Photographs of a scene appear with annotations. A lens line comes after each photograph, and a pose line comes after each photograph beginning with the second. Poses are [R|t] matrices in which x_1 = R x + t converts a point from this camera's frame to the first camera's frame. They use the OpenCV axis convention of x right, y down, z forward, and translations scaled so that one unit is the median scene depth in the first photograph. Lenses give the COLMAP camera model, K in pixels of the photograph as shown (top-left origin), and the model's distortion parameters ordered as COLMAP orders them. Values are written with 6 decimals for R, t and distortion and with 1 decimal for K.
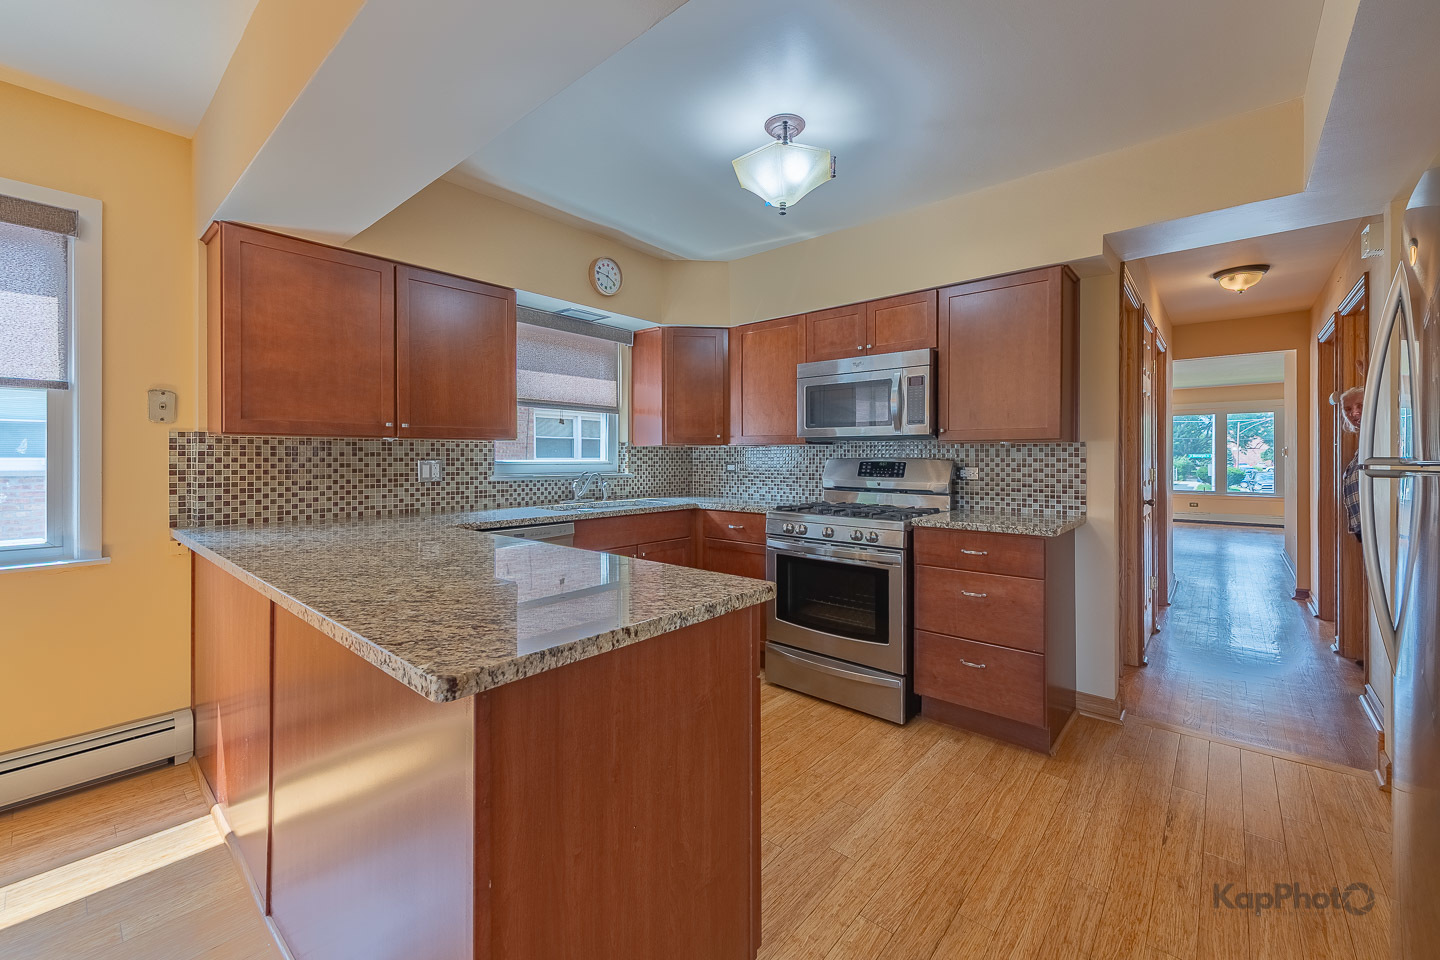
lens RADIAL K [[576.9, 0, 706.9], [0, 576.9, 460.9], [0, 0, 1]] dist [0.007427, -0.003268]
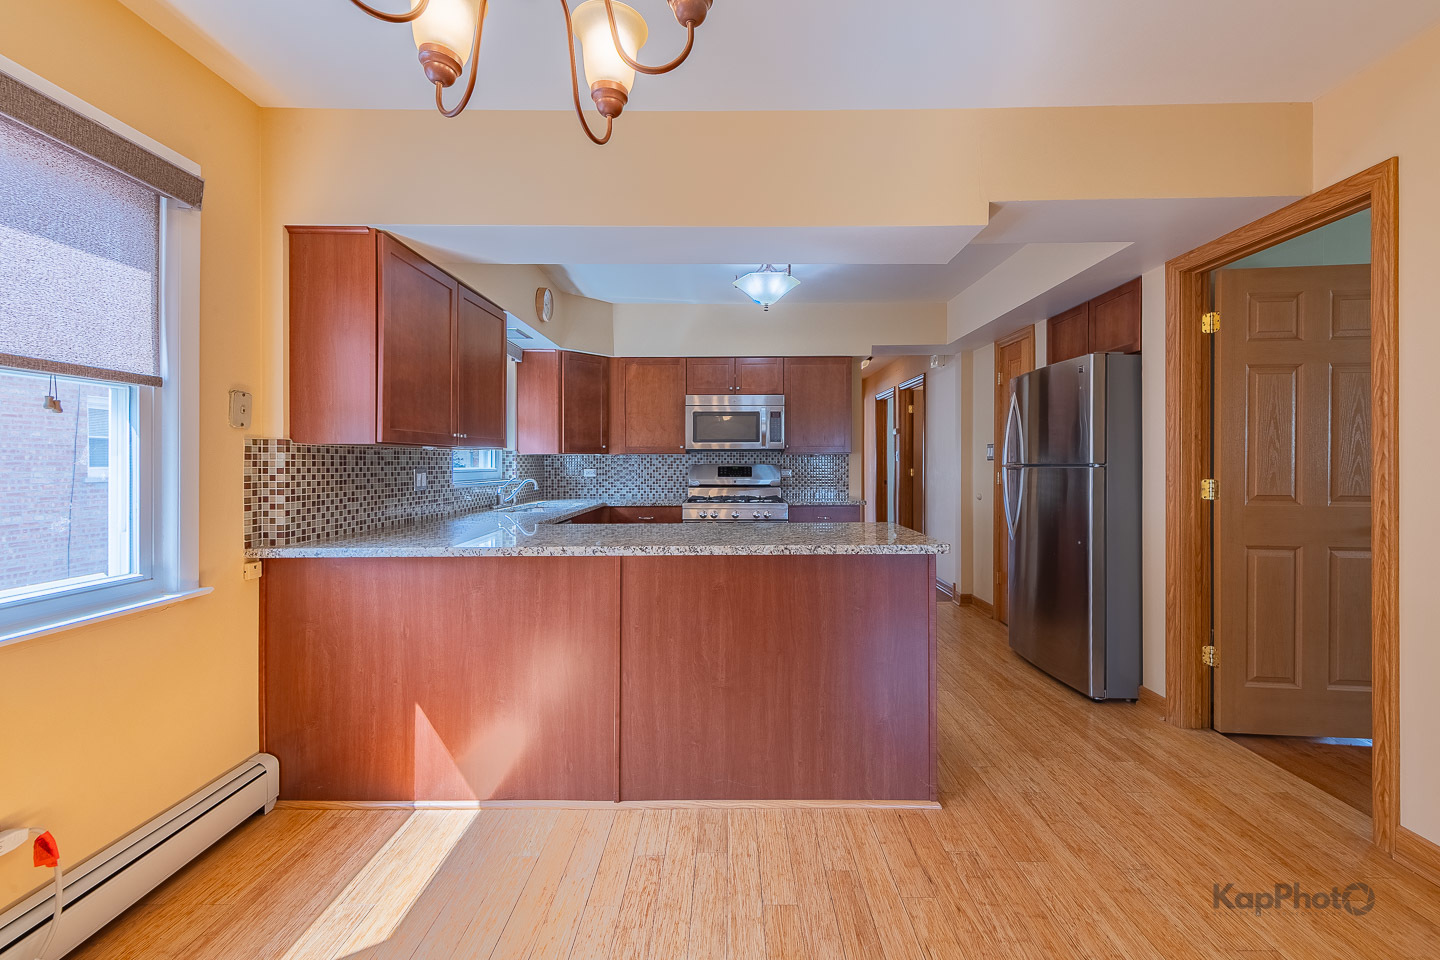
lens RADIAL K [[576.9, 0, 726.3], [0, 576.9, 473.0], [0, 0, 1]] dist [0.007427, -0.003268]
pose [[0.759207, -0.016606, 0.650638, -0.791798], [0.009382, 0.999850, 0.014572, -0.003960], [-0.650782, -0.004958, 0.759248, -0.109437]]
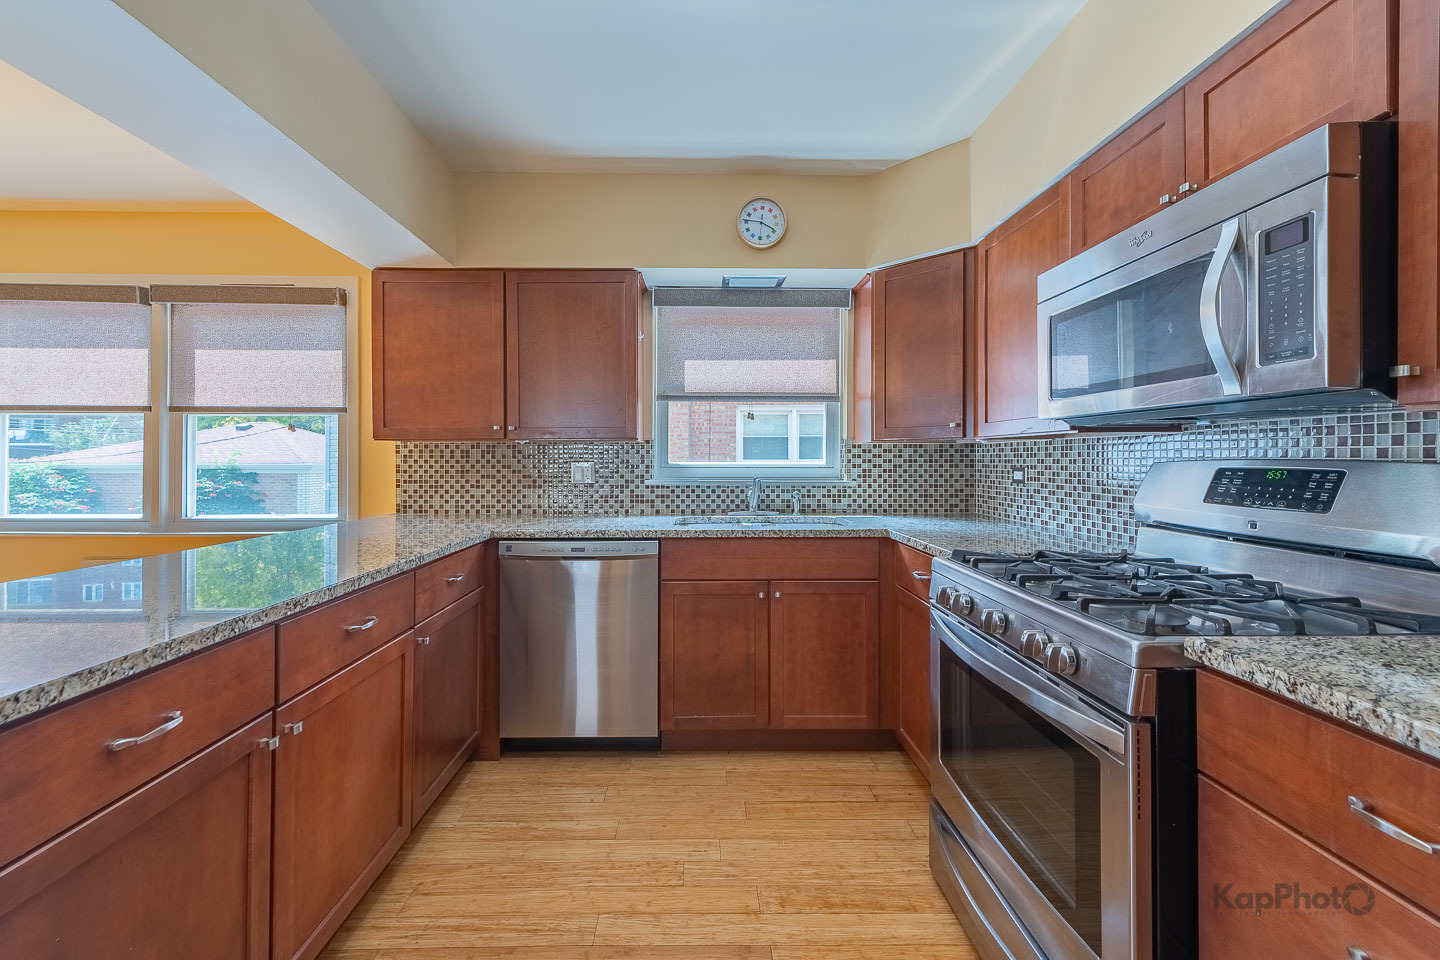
lens RADIAL K [[576.9, 0, 692.4], [0, 576.9, 452.2], [0, 0, 1]] dist [0.007427, -0.003268]
pose [[0.666603, -0.010247, -0.745343, 0.415056], [-0.003671, 0.999848, -0.017030, -0.002052], [0.745404, 0.014088, 0.666464, 0.525394]]
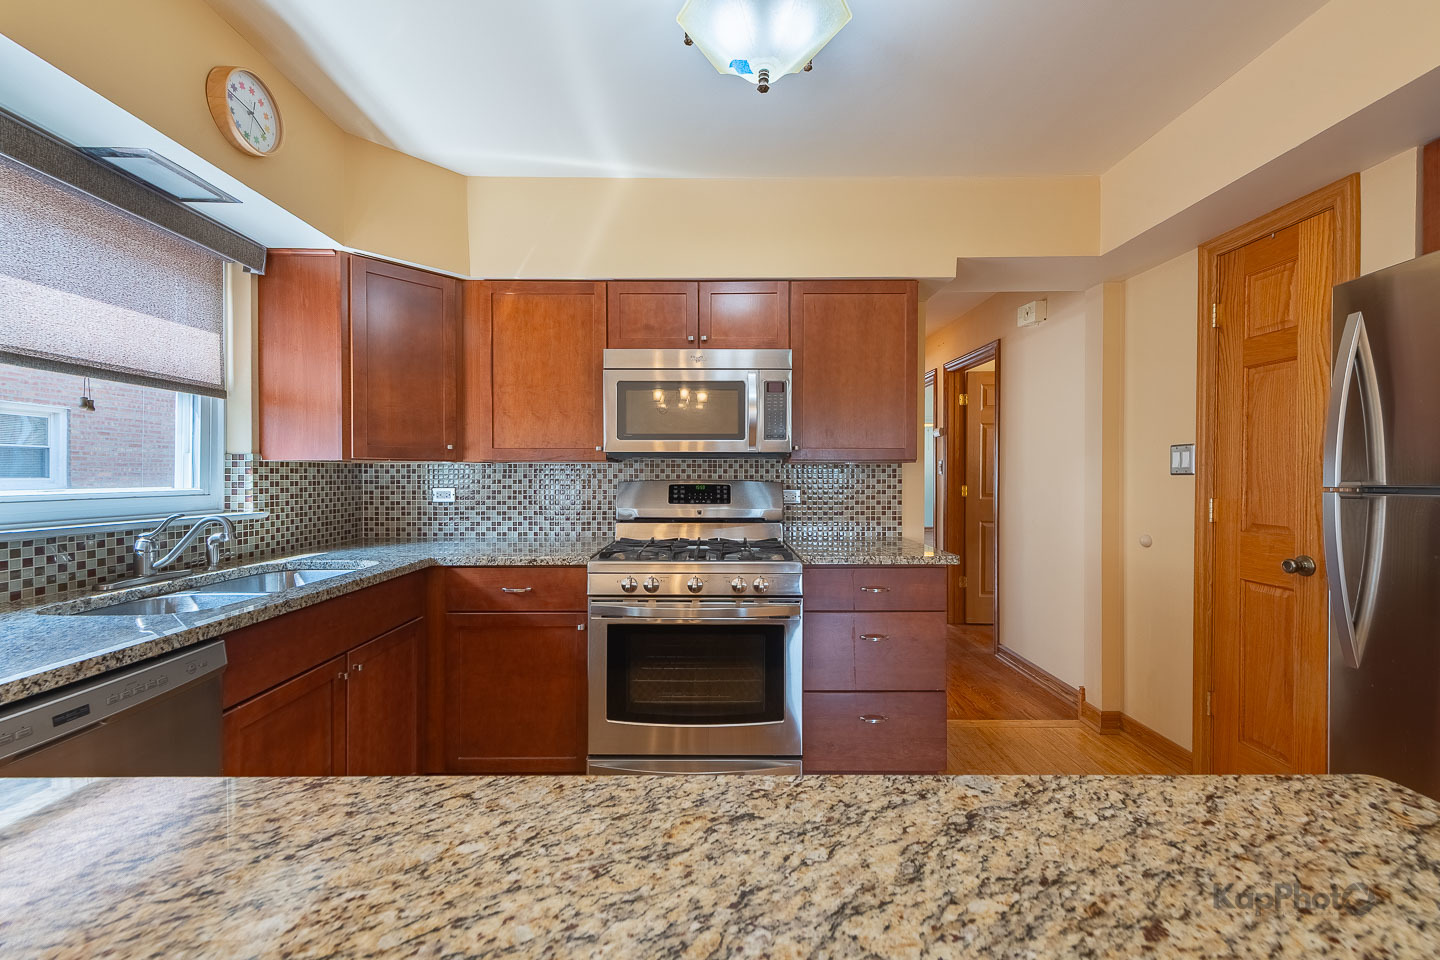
lens RADIAL K [[576.9, 0, 724.2], [0, 576.9, 475.5], [0, 0, 1]] dist [0.007427, -0.003268]
pose [[0.740973, -0.003503, 0.671526, -0.253928], [0.007226, 0.999970, -0.002756, -0.010458], [-0.671496, 0.006895, 0.740976, 0.456232]]
